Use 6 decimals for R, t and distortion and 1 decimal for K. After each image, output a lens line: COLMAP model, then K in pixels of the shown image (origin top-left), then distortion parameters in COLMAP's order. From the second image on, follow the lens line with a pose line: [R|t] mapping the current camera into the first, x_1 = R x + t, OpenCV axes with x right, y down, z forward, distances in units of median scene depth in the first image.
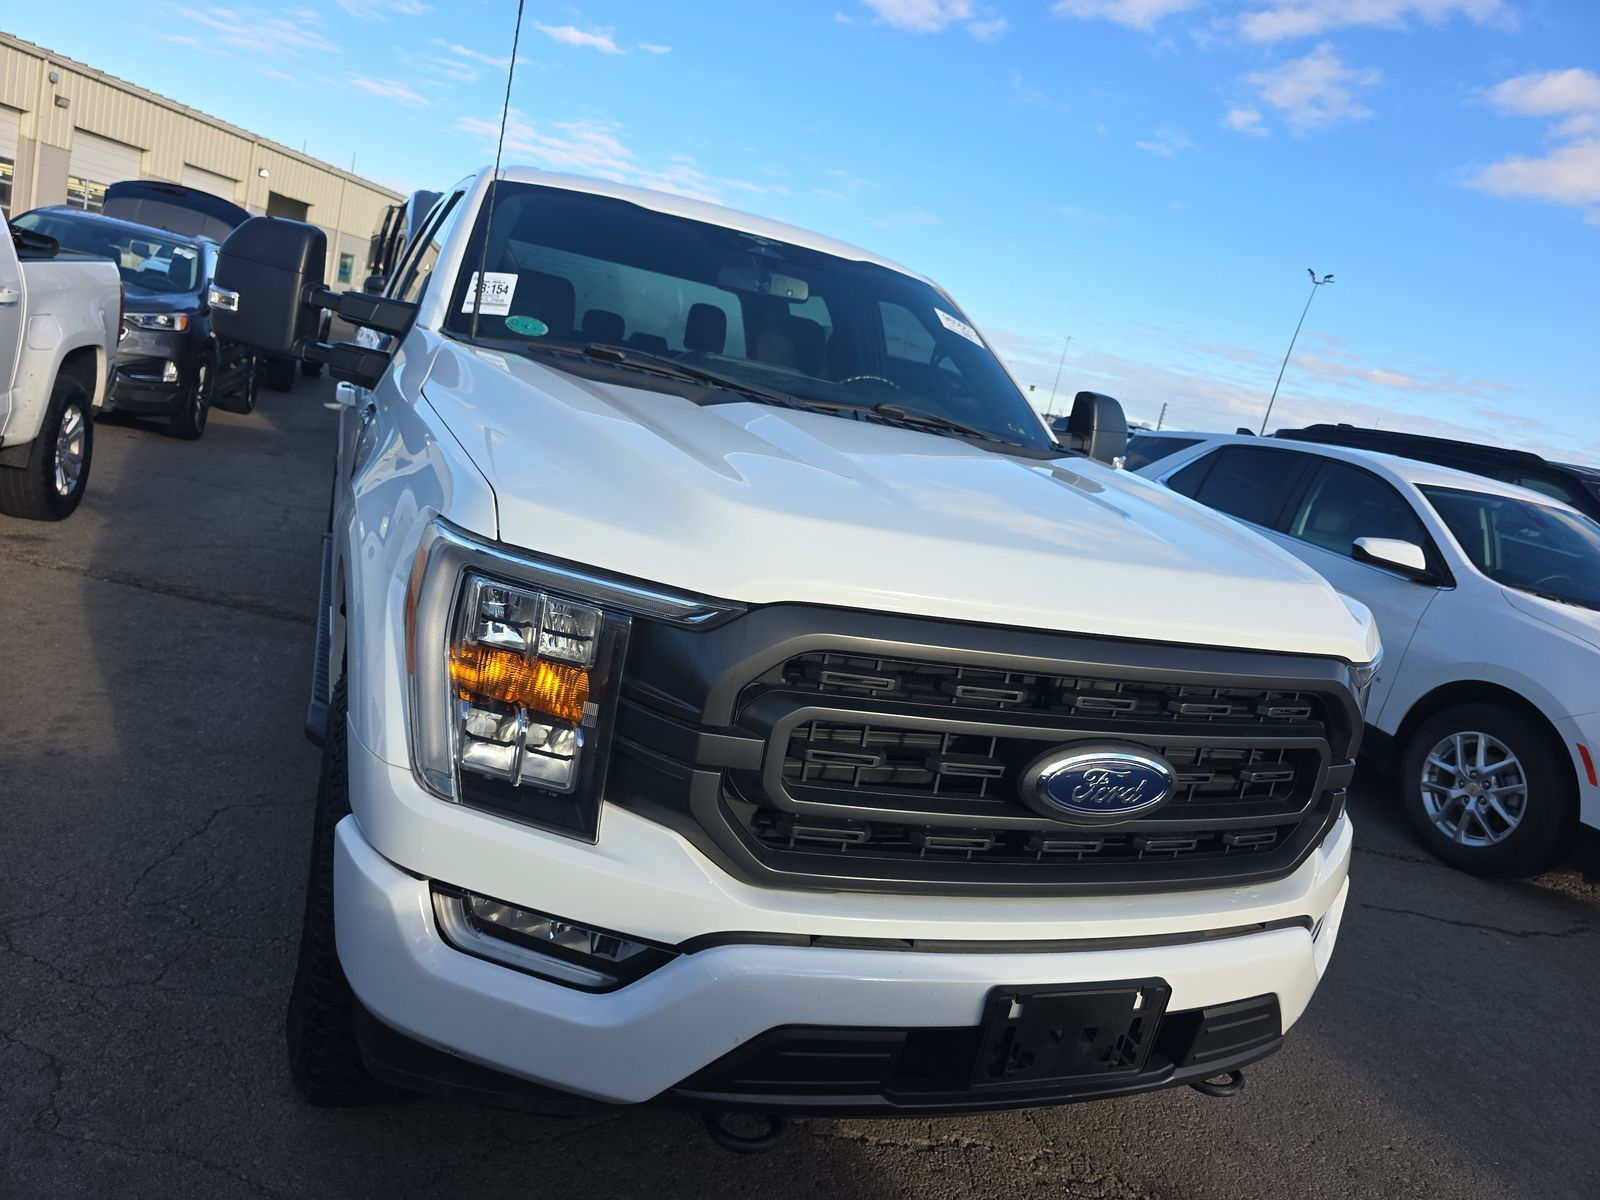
lens RADIAL K [[1072.0, 0, 807.9], [0, 1072.0, 601.5], [0, 0, 1]] dist [0.046178, -0.041962]
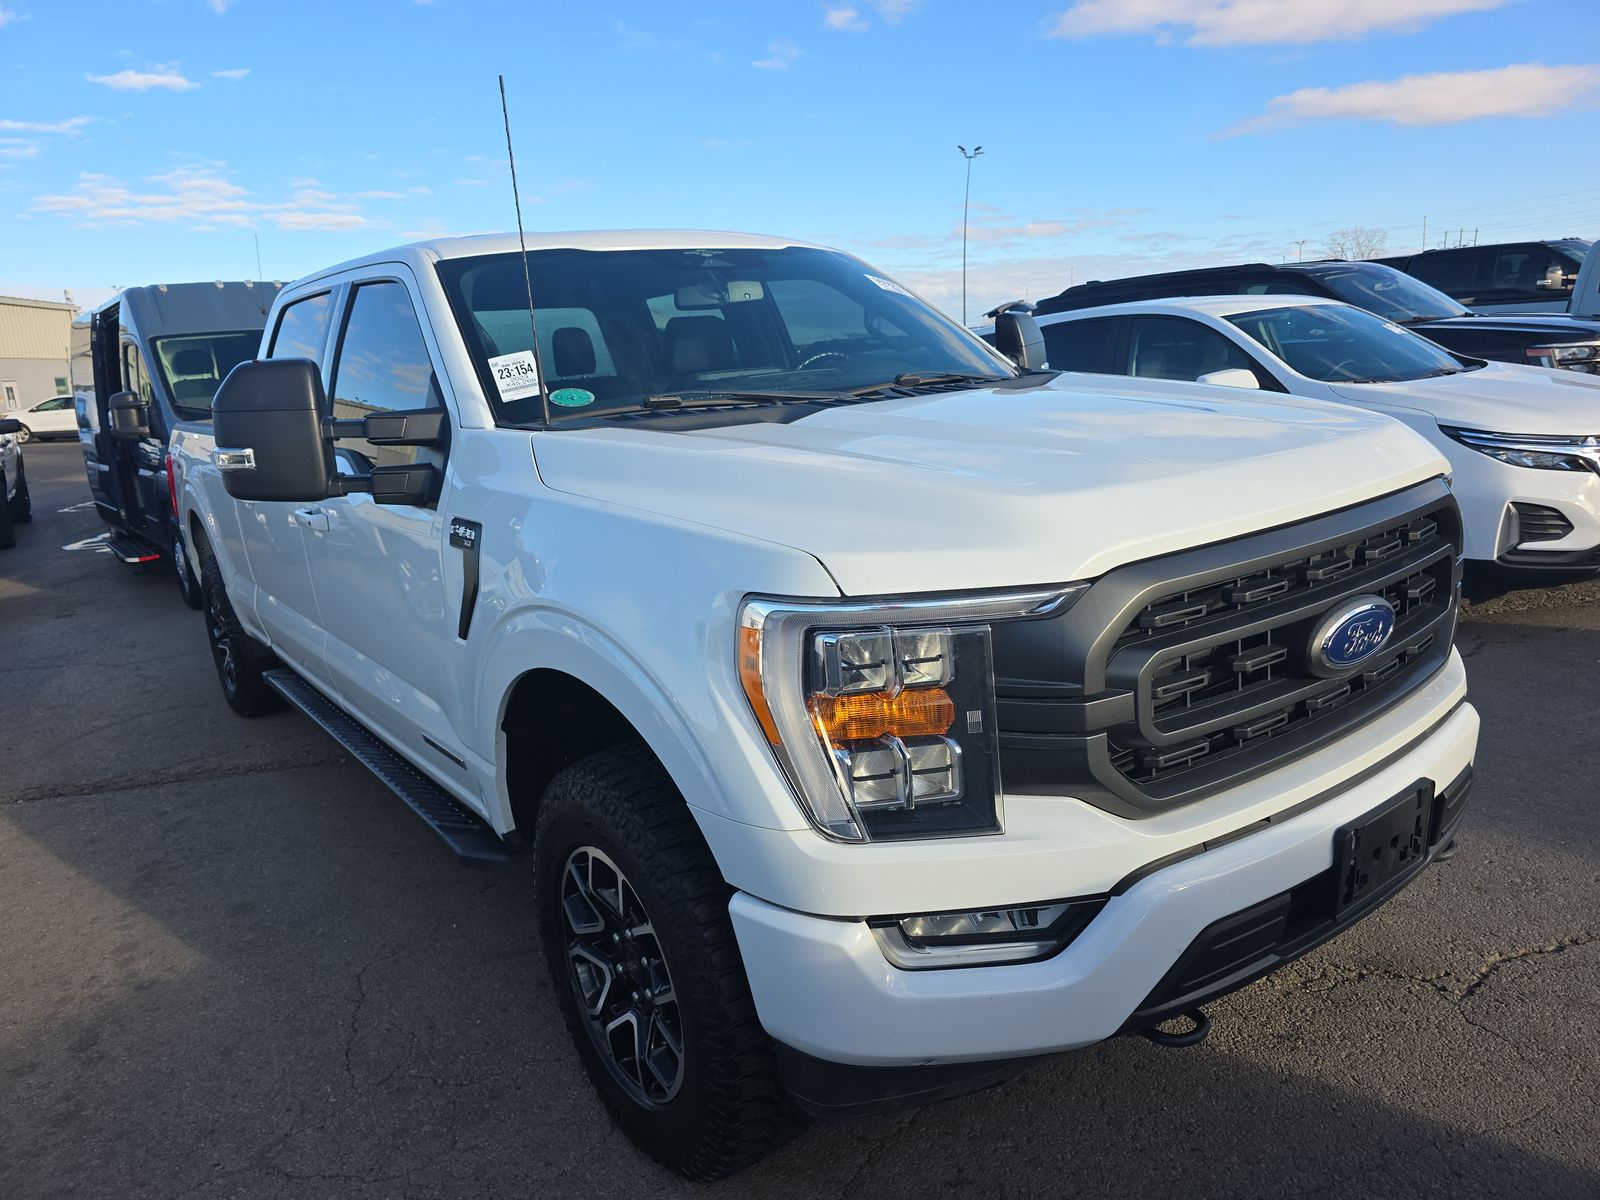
lens RADIAL K [[1072.0, 0, 804.3], [0, 1072.0, 594.5], [0, 0, 1]] dist [0.046178, -0.041962]
pose [[0.932125, -0.309862, 0.187426, -0.489277], [0.303642, 0.950781, 0.061779, -0.126891], [-0.197344, -0.000675, 0.980334, -0.028218]]
